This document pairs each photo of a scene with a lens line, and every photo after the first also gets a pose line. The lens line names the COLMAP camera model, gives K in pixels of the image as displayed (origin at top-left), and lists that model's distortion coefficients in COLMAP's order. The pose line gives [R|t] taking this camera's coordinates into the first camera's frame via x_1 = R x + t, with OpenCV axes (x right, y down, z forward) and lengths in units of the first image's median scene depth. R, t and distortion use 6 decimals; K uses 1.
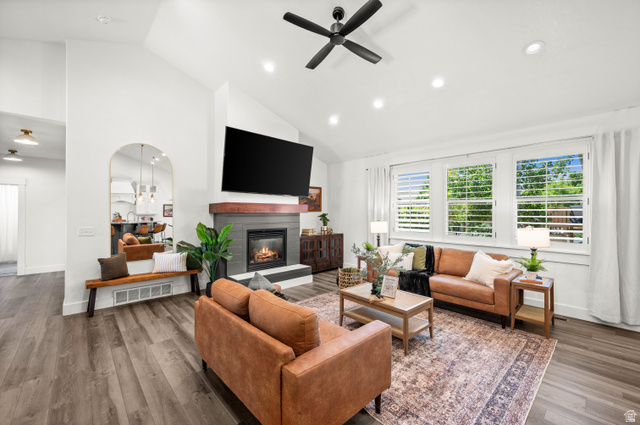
lens RADIAL K [[262.1, 0, 323.3], [0, 262.1, 211.5], [0, 0, 1]] dist [-0.000695, -0.000312]
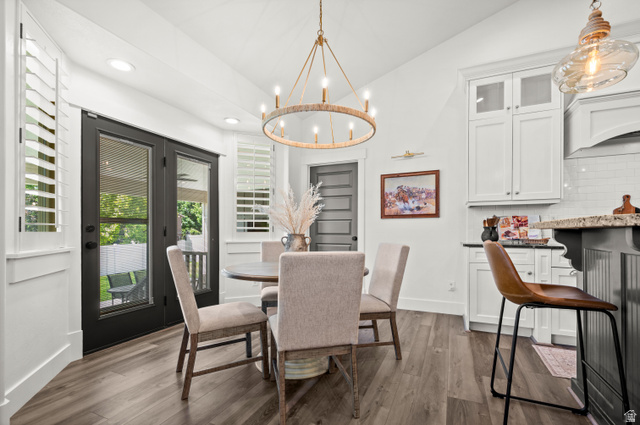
lens RADIAL K [[295.0, 0, 322.0], [0, 295.0, 232.2], [0, 0, 1]] dist [0.001584, 0.000080]
pose [[-0.389659, -0.012090, 0.920880, -0.613880], [-0.007210, 0.999923, 0.010077, 0.023149], [-0.920931, -0.002713, -0.389717, 0.813205]]
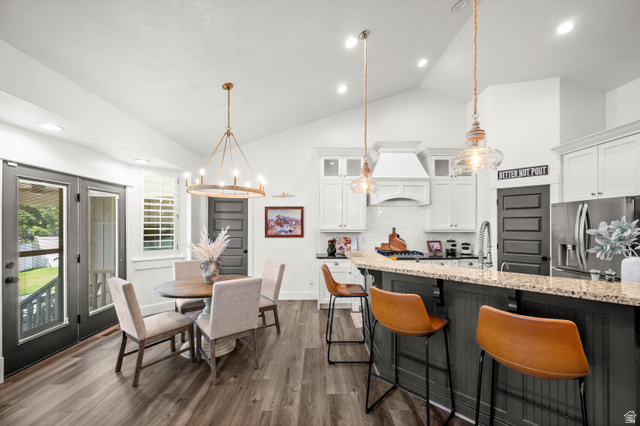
lens RADIAL K [[255.5, 0, 322.4], [0, 255.5, 226.4], [0, 0, 1]] dist [-0.001378, -0.000261]
pose [[-0.744530, -0.005544, 0.667566, -0.658665], [-0.009237, 0.999955, -0.001997, 0.000652], [-0.667525, -0.007653, -0.744548, 0.851938]]
